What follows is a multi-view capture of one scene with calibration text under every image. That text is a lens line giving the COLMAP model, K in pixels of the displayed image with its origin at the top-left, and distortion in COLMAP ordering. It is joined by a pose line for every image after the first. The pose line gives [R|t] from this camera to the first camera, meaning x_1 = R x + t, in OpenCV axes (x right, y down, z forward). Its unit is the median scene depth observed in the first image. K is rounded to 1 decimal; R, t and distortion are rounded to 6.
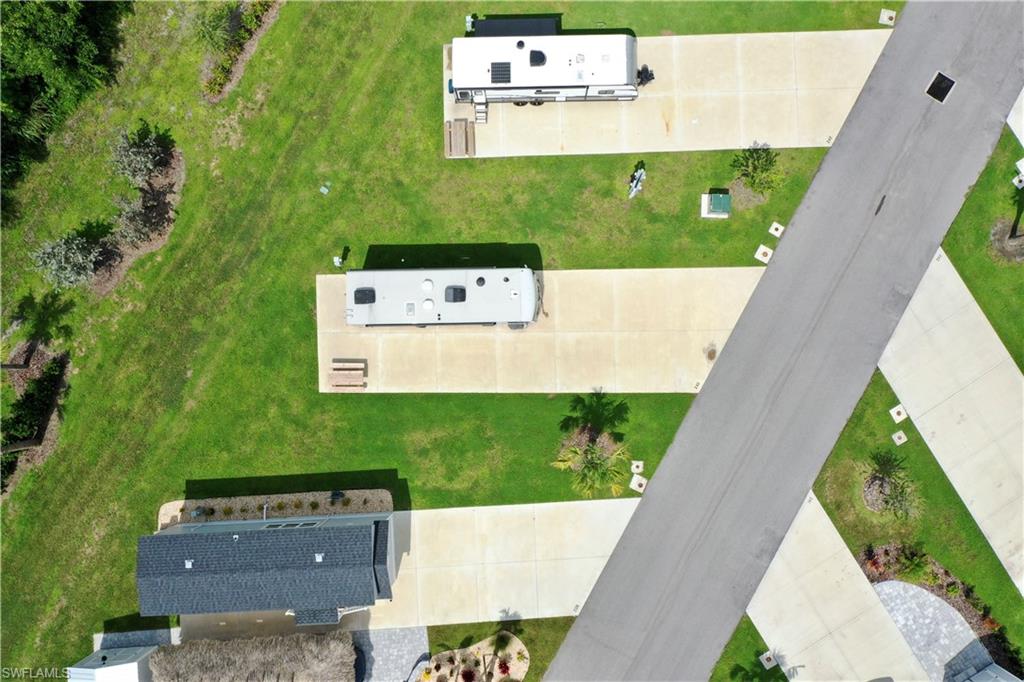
lens RADIAL K [[805.5, 0, 511.3], [0, 805.5, 340.3], [0, 0, 1]] dist [-0.006580, 0.001363]
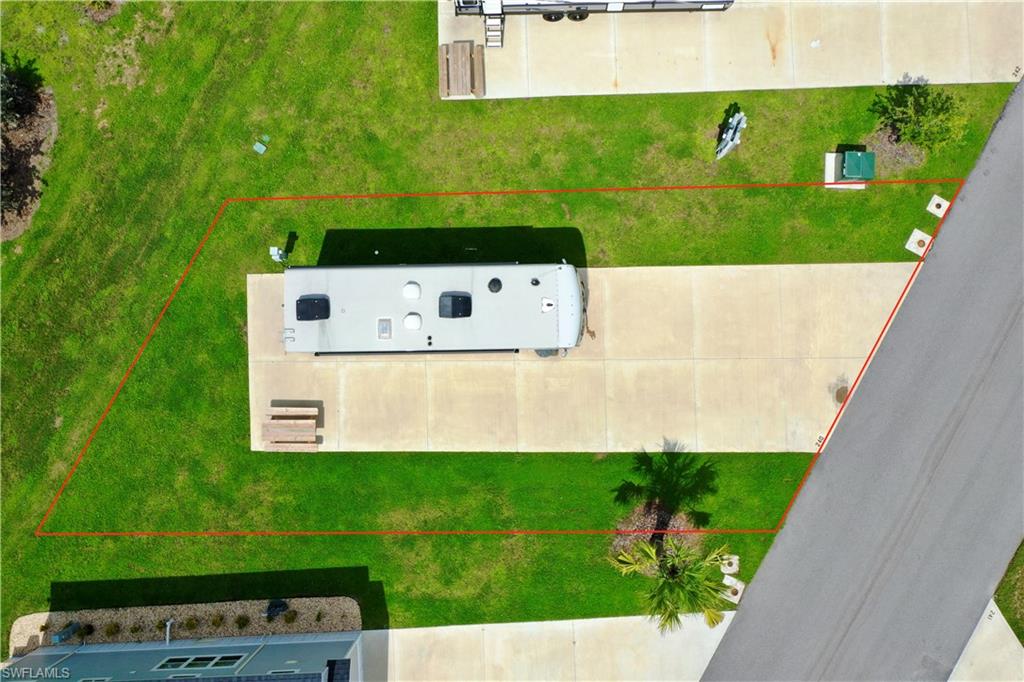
lens RADIAL K [[805.5, 0, 511.8], [0, 805.5, 339.3], [0, 0, 1]] dist [-0.006580, 0.001363]
pose [[0.999998, 0.000224, -0.002002, -0.021484], [-0.000221, 0.999999, 0.001617, -0.028749], [0.002003, -0.001616, 0.999997, 0.334921]]
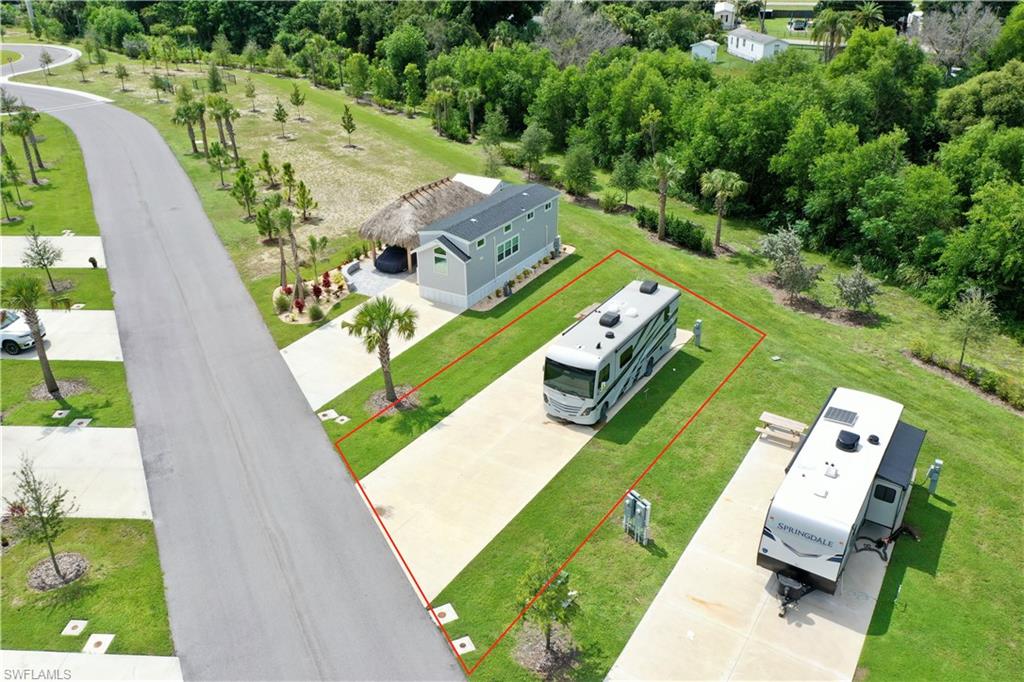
lens RADIAL K [[805.5, 0, 511.3], [0, 805.5, 343.7], [0, 0, 1]] dist [-0.006580, 0.001363]
pose [[-0.557616, 0.398590, -0.728142, 0.652017], [-0.828586, -0.214330, 0.517211, -0.425492], [0.050093, 0.891734, 0.449780, 0.538353]]
